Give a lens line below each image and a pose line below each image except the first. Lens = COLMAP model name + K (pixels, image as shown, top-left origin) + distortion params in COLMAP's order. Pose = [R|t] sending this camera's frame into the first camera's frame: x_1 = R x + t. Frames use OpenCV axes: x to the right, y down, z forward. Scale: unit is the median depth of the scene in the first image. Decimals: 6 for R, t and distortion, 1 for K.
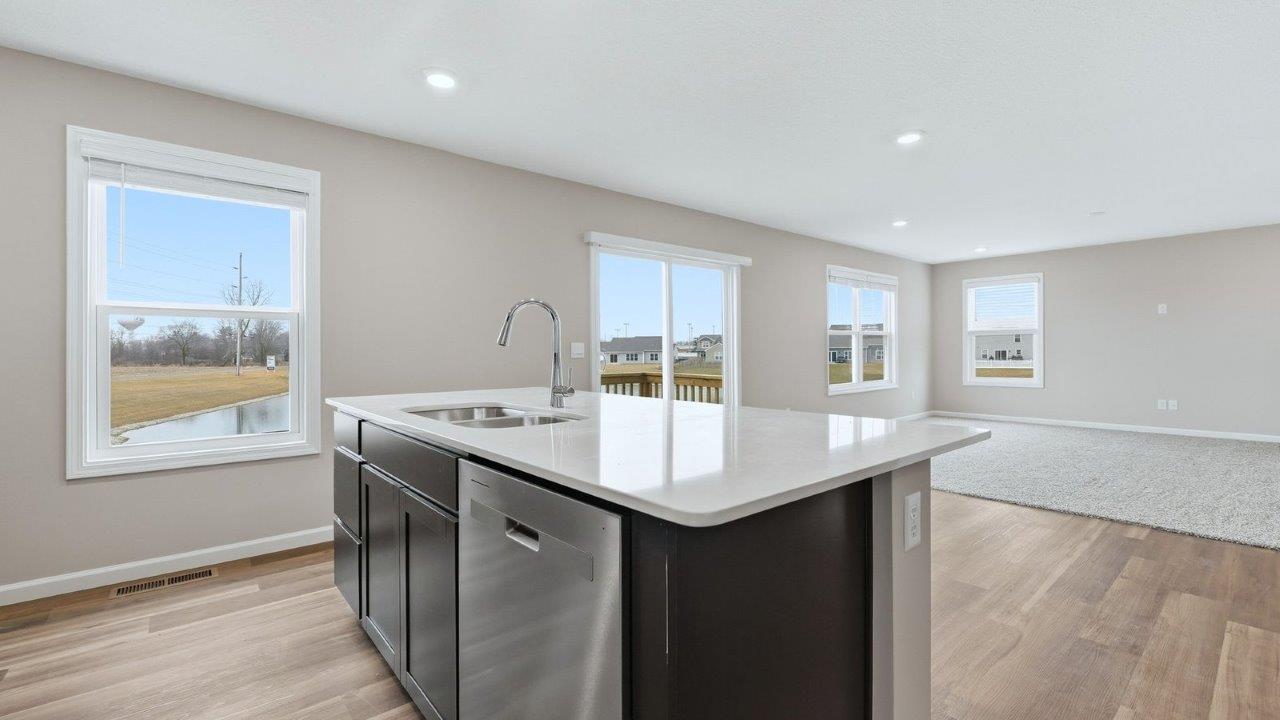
lens RADIAL K [[536.8, 0, 642.1], [0, 536.8, 350.1], [0, 0, 1]] dist [-0.001374, -0.000960]
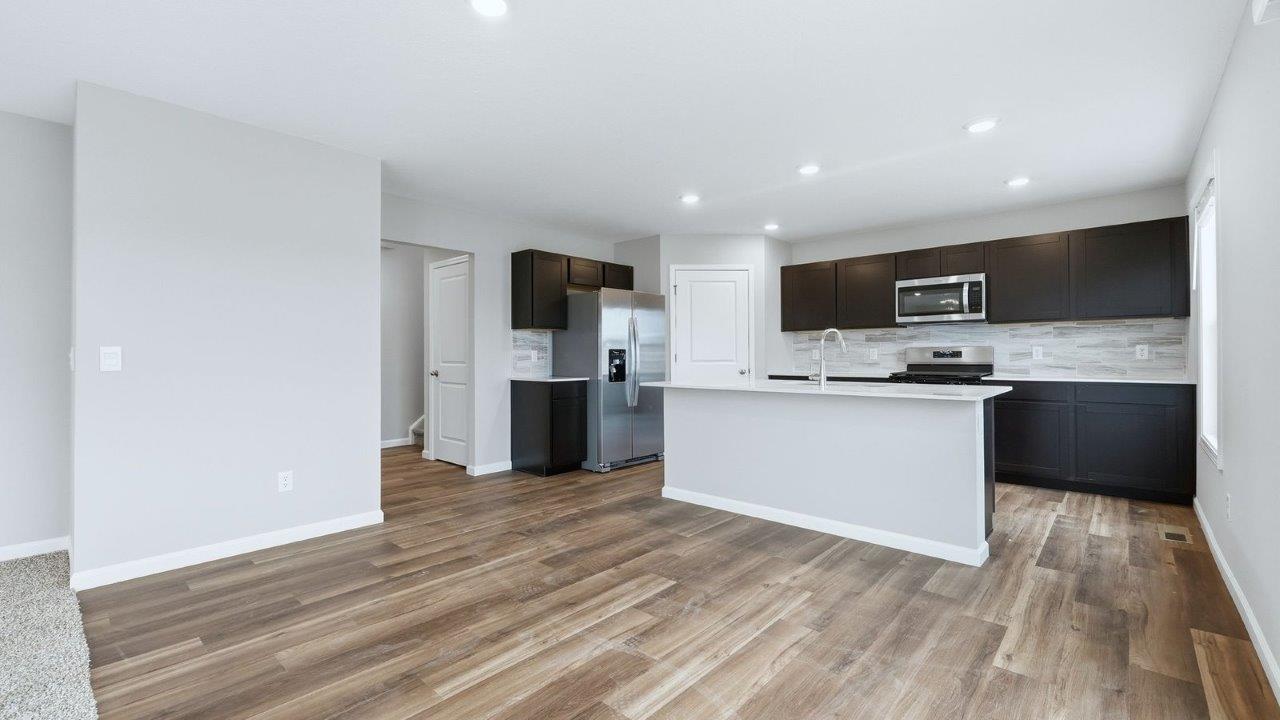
lens RADIAL K [[536.8, 0, 639.4], [0, 536.8, 350.1], [0, 0, 1]] dist [-0.001374, -0.000960]
pose [[-0.991935, 0.008860, -0.126437, 0.508082], [0.010688, 0.999848, -0.013787, -0.001005], [0.126296, -0.015027, -0.991879, 1.989246]]
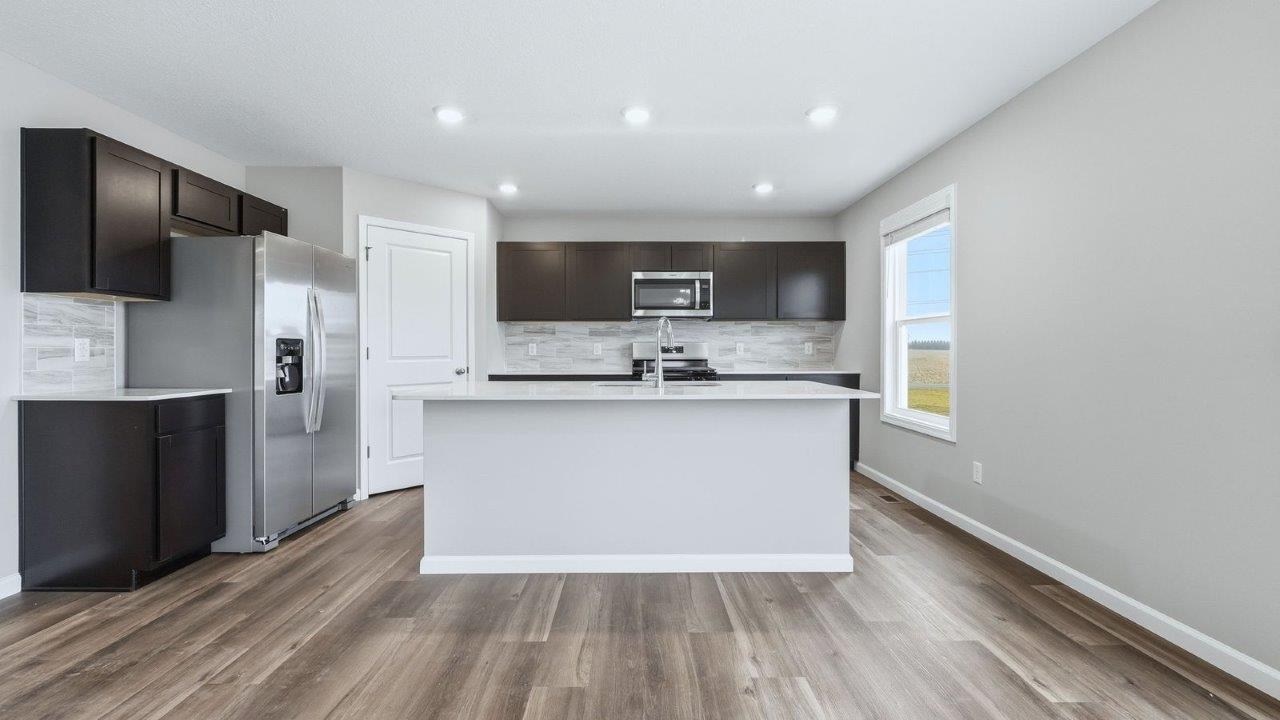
lens RADIAL K [[536.8, 0, 634.9], [0, 536.8, 353.3], [0, 0, 1]] dist [-0.001374, -0.000960]
pose [[-0.646965, 0.010535, -0.762447, 0.737961], [0.008110, 0.999943, 0.006935, -0.001964], [0.762477, -0.001697, -0.647014, 1.377433]]
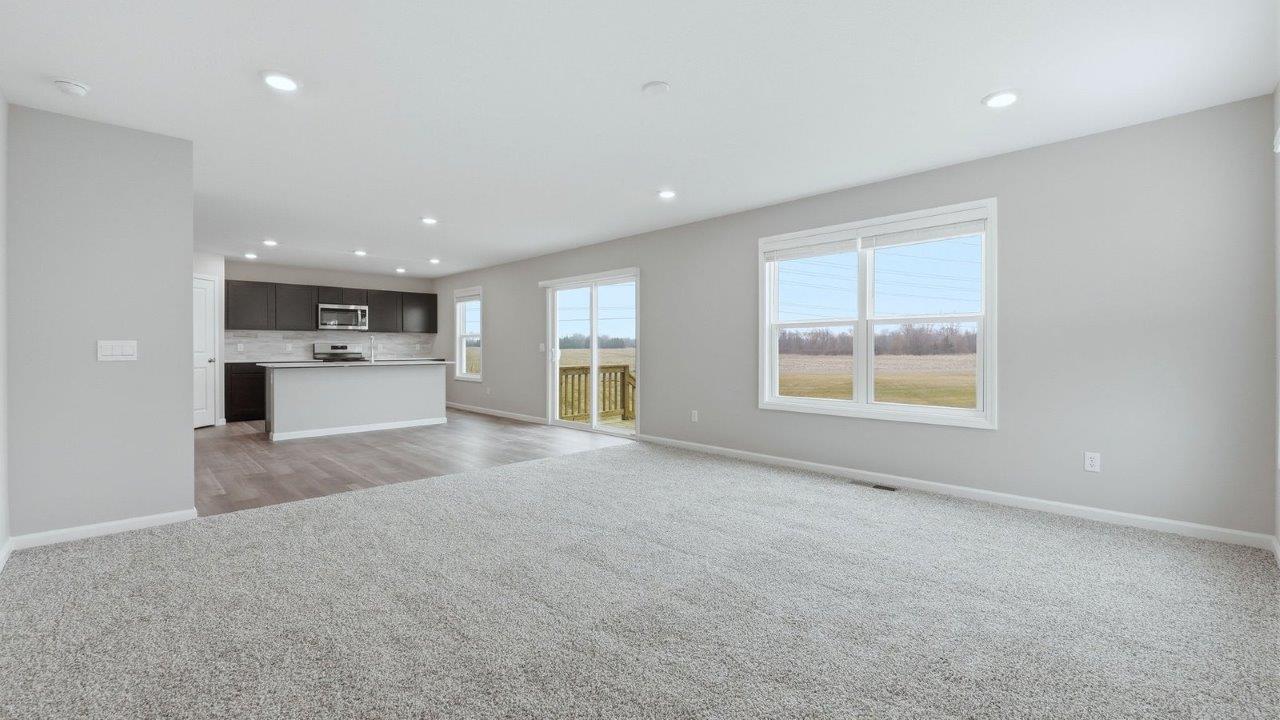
lens RADIAL K [[536.8, 0, 643.9], [0, 536.8, 339.9], [0, 0, 1]] dist [-0.001374, -0.000960]
pose [[0.071859, -0.014439, -0.997310, 2.738206], [0.012029, 0.999835, -0.013609, 0.020747], [0.997342, -0.011019, 0.072021, 1.915609]]
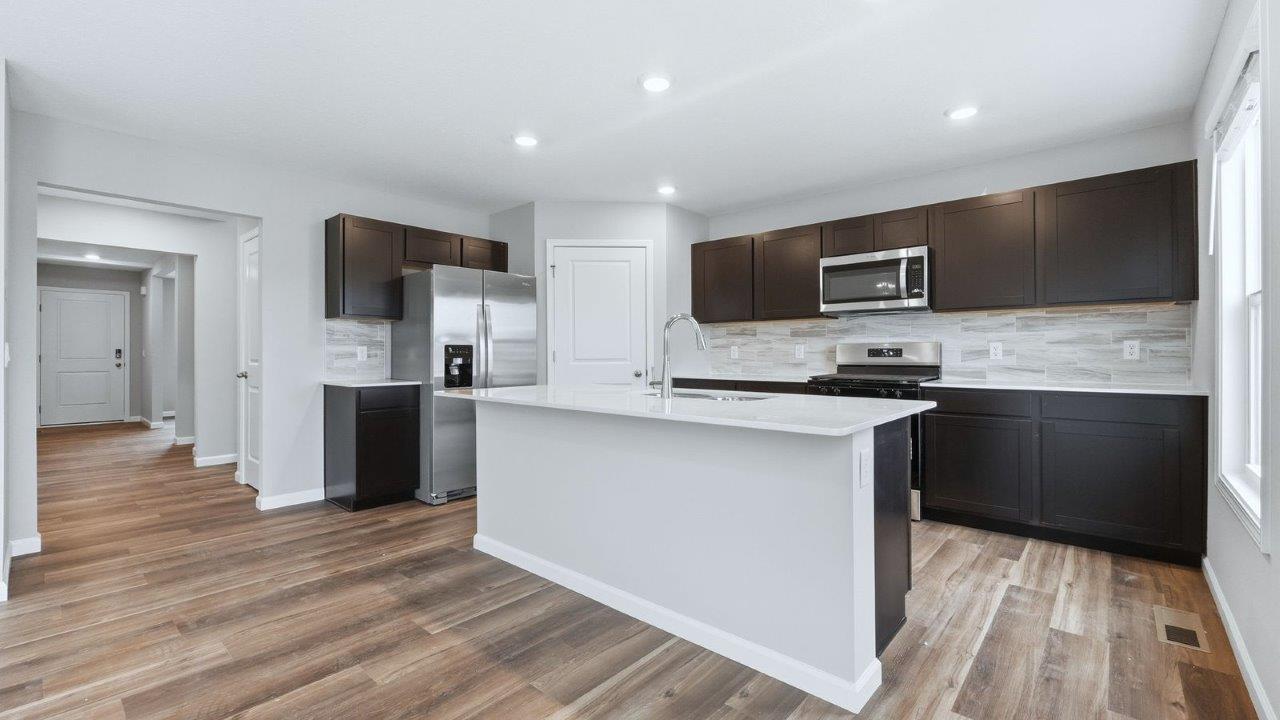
lens RADIAL K [[536.8, 0, 638.5], [0, 536.8, 350.3], [0, 0, 1]] dist [-0.001374, -0.000960]
pose [[-0.990443, 0.006706, -0.137760, 0.058679], [0.008030, 0.999927, -0.009054, 0.001454], [0.137689, -0.010074, -0.990424, 1.614053]]
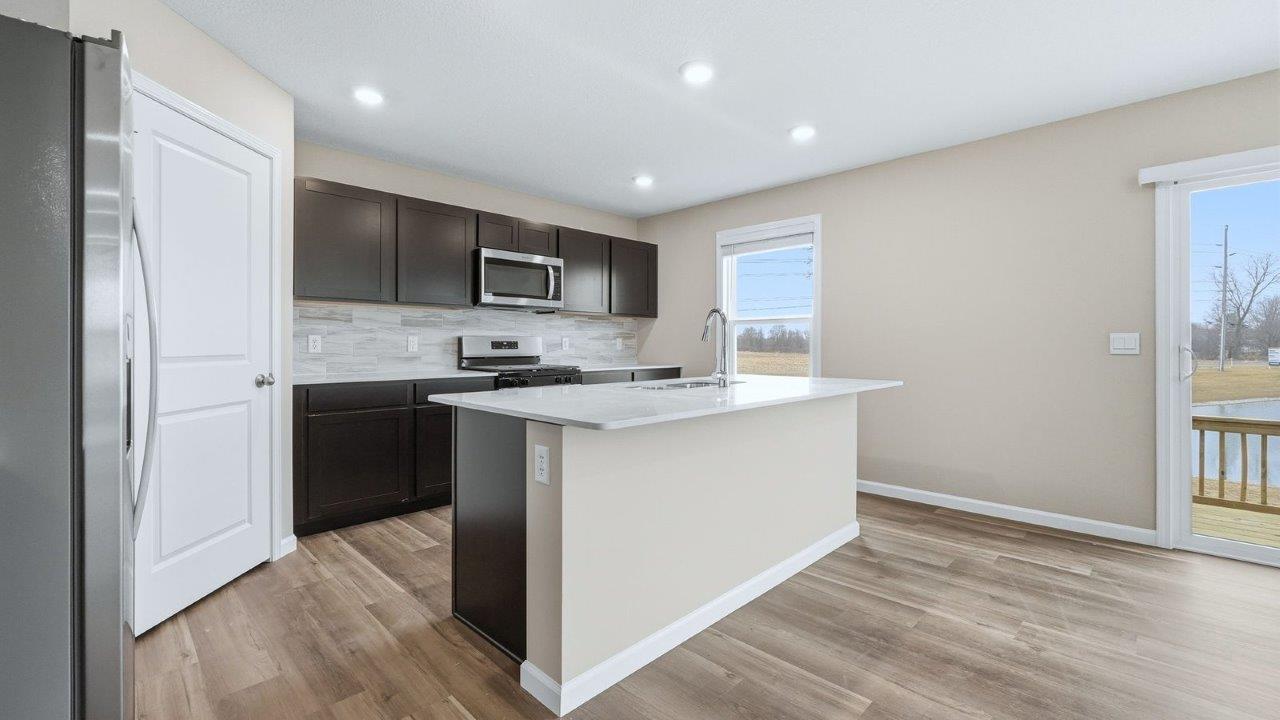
lens RADIAL K [[536.8, 0, 635.3], [0, 536.8, 338.1], [0, 0, 1]] dist [-0.001374, -0.000960]
pose [[0.075630, -0.011977, -0.997064, 0.838850], [0.005548, 0.999917, -0.011590, 0.000075], [0.997121, -0.004655, 0.075690, 0.486813]]
